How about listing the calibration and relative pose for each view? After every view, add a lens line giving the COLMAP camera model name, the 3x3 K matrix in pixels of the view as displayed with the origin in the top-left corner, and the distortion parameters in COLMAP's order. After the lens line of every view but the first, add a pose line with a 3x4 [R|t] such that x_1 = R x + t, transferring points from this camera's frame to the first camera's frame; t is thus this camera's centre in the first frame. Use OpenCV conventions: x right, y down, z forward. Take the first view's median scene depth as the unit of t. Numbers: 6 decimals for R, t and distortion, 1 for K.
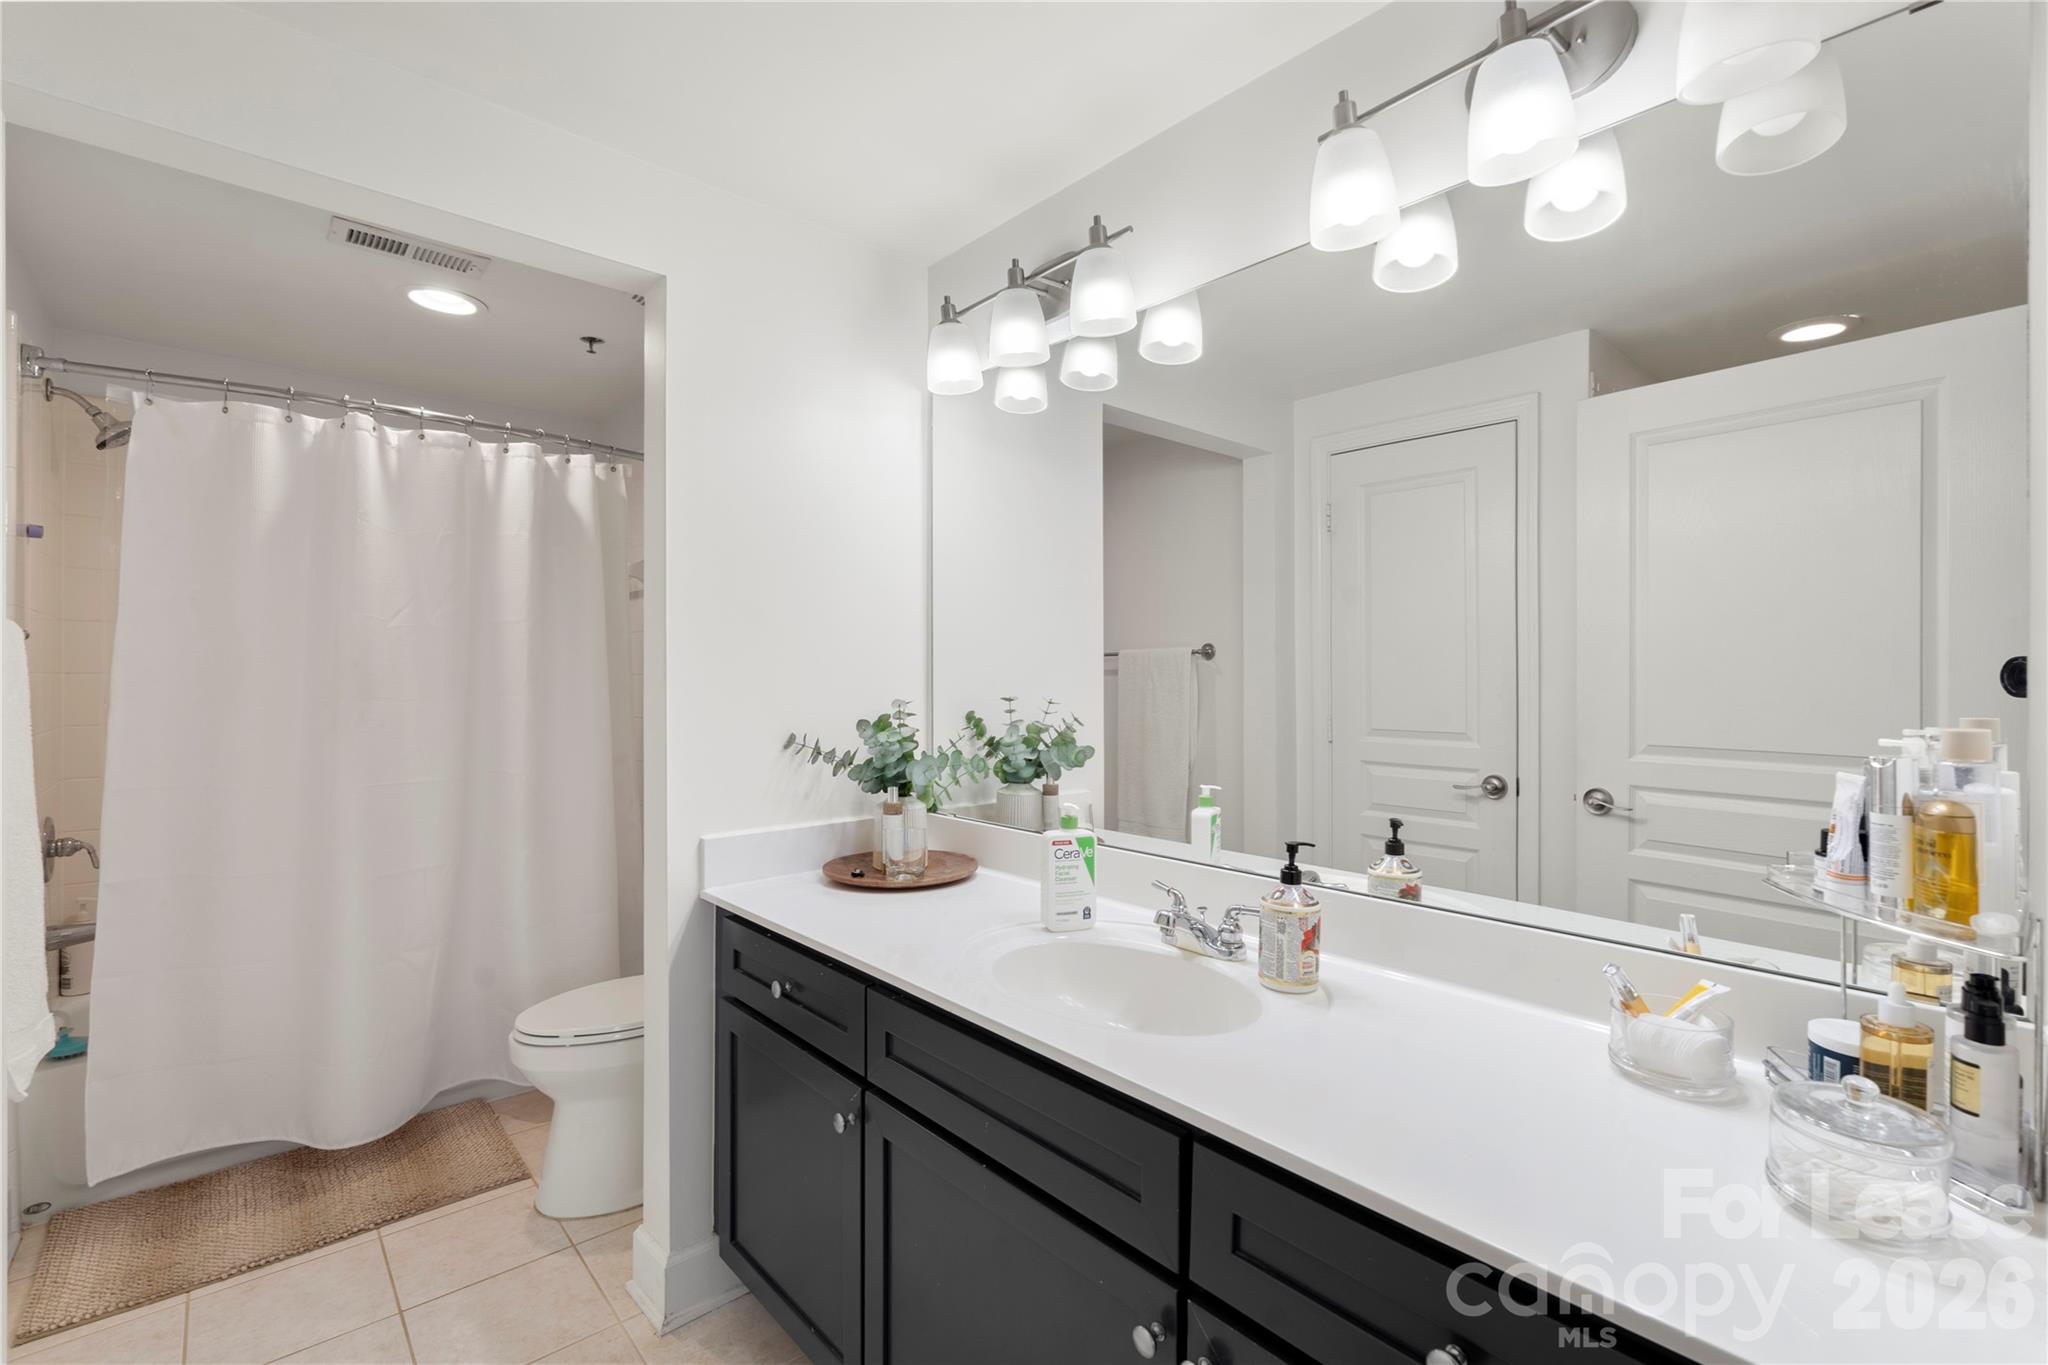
lens RADIAL K [[956.1, 0, 1090.4], [0, 956.1, 682.9], [0, 0, 1]] dist [-0.001305, -0.000248]
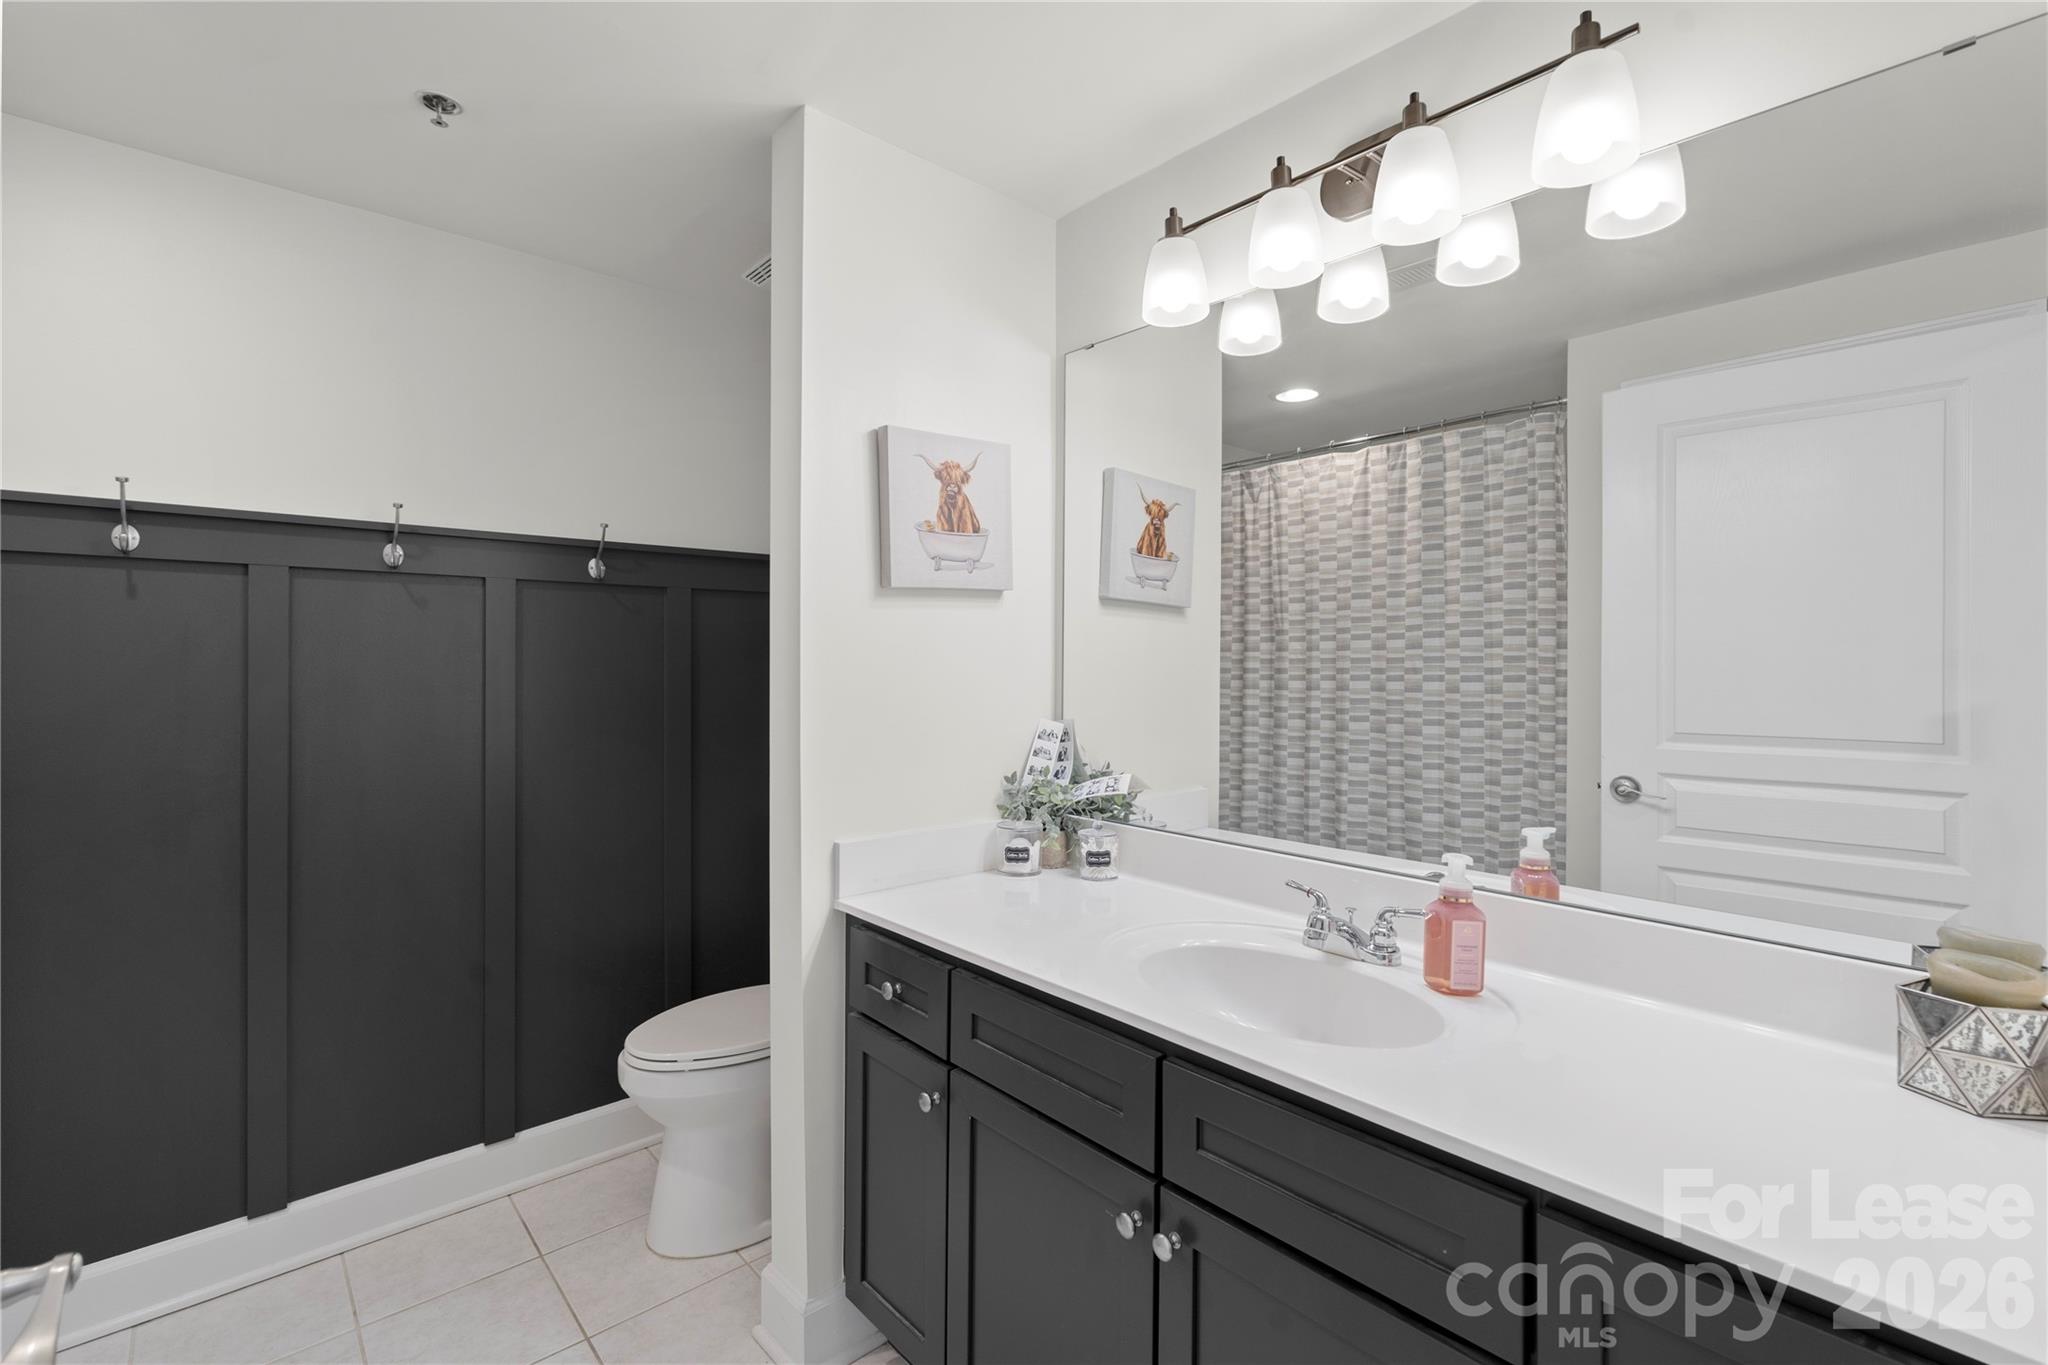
lens RADIAL K [[758.5, 0, 1027.0], [0, 758.5, 699.9], [0, 0, 1]] dist [-0.010752, -0.000067]
pose [[0.998603, 0.011646, 0.051543, -0.252144], [-0.013769, 0.999063, 0.041036, -0.001178], [-0.051017, -0.041688, 0.997827, 0.273761]]
